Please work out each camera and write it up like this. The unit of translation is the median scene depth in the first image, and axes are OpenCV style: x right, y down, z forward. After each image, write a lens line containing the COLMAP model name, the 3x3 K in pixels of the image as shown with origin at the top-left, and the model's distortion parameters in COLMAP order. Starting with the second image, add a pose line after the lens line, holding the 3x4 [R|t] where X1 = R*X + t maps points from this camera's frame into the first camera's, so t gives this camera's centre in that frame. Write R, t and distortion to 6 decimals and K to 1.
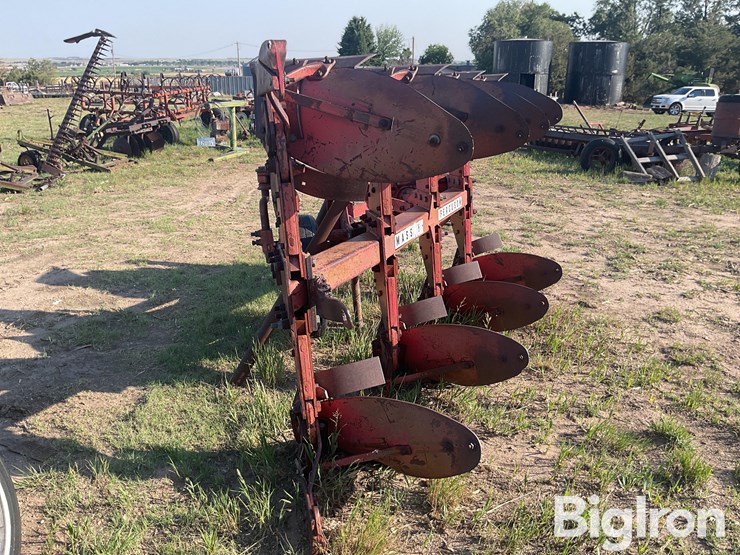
lens RADIAL K [[612.9, 0, 372.7], [0, 612.9, 274.8], [0, 0, 1]] dist [0.028116, -0.089550]
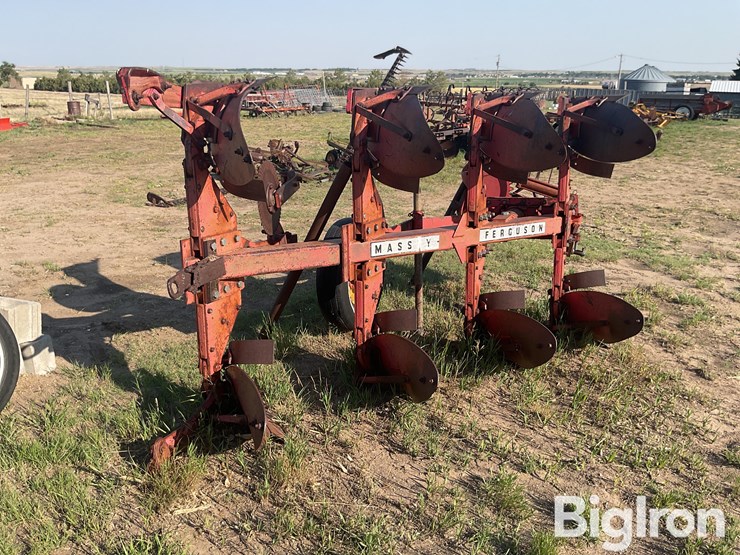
lens RADIAL K [[612.9, 0, 369.0], [0, 612.9, 281.5], [0, 0, 1]] dist [0.028116, -0.089550]
pose [[0.832961, 0.174616, -0.525057, 0.178735], [-0.178618, 0.982955, 0.043534, -0.013088], [0.523709, 0.057523, 0.849953, 0.028546]]
